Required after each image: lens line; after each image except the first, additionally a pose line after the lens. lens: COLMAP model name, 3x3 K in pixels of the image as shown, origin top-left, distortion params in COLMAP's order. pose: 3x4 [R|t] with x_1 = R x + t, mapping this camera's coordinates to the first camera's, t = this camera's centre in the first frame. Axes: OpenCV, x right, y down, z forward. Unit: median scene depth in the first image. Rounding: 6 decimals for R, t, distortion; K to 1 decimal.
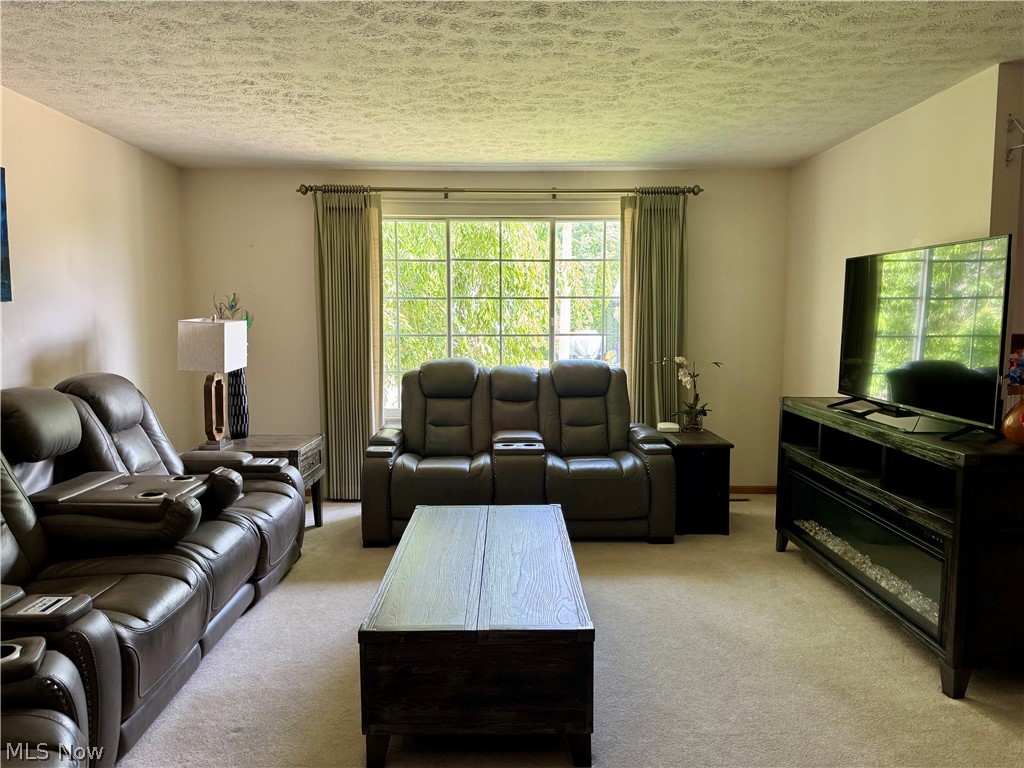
lens RADIAL K [[721.5, 0, 512.0], [0, 721.5, 384.0], [0, 0, 1]] dist [0.061337, -0.072417]
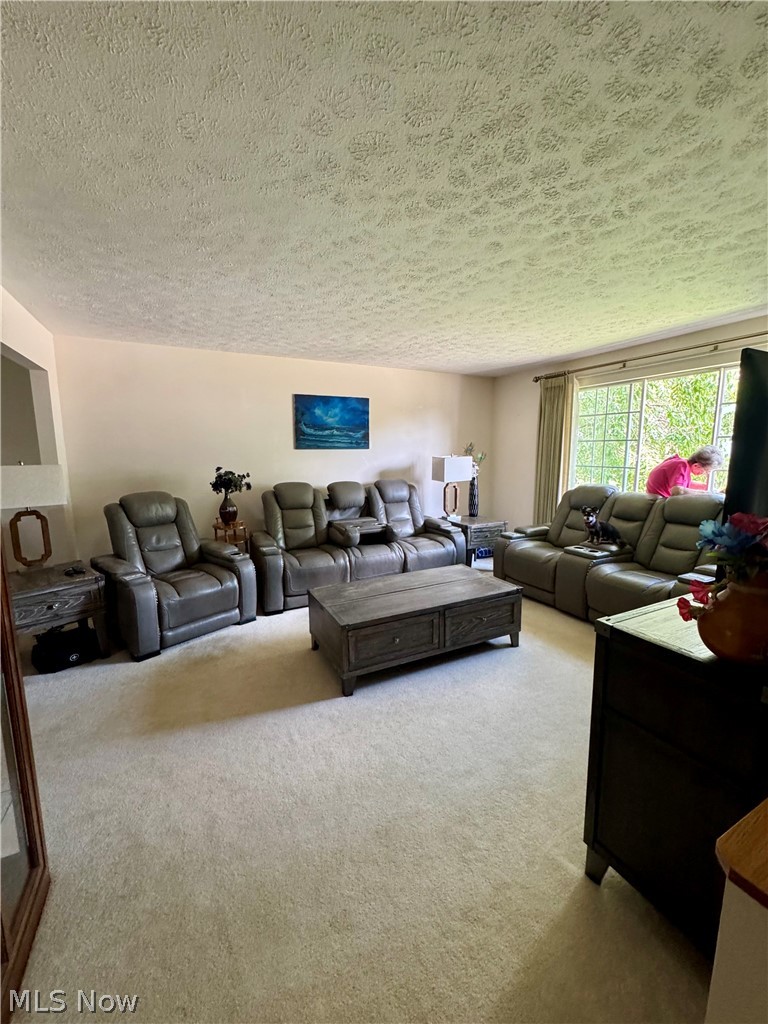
lens RADIAL K [[411.9, 0, 386.6], [0, 411.9, 509.4], [0, 0, 1]] dist [-0.001594, 0.000004]
pose [[0.433700, 0.124450, -0.892422, 0.682715], [-0.079515, 0.991838, 0.099672, -0.049197], [0.897542, 0.027733, 0.440056, 0.397607]]
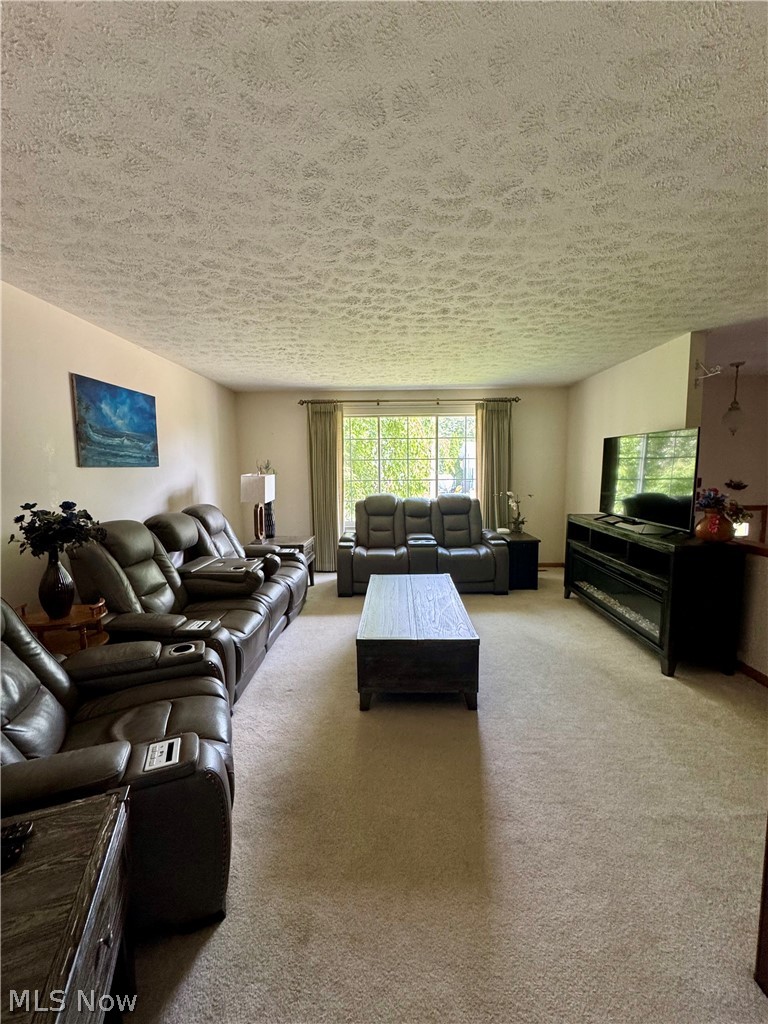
lens RADIAL K [[411.9, 0, 386.6], [0, 411.9, 509.4], [0, 0, 1]] dist [-0.001594, 0.000004]
pose [[0.999522, -0.006544, -0.030204, -0.061203], [0.006848, 0.999927, 0.009992, -0.009068], [0.030137, -0.010194, 0.999494, -0.052364]]
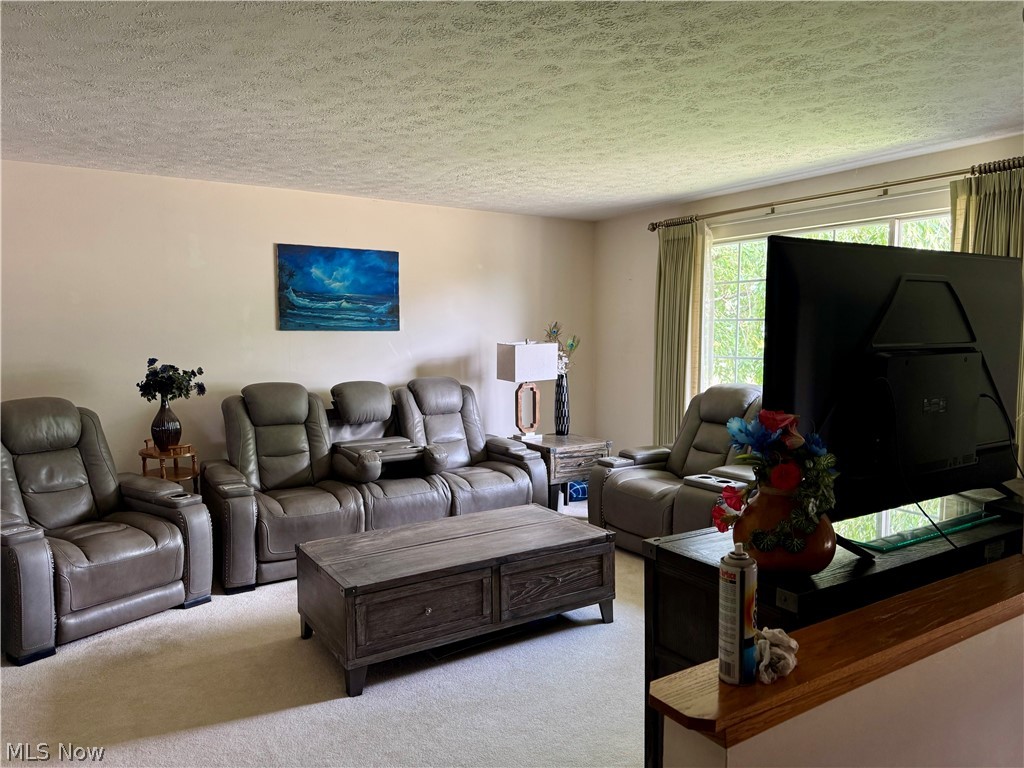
lens RADIAL K [[719.6, 0, 510.7], [0, 719.6, 388.9], [0, 0, 1]] dist [0.128457, -0.208105]
pose [[0.516108, 0.069761, -0.853678, 0.858971], [-0.079615, 0.996270, 0.033281, -0.053992], [0.852815, 0.050789, 0.519737, 0.352206]]
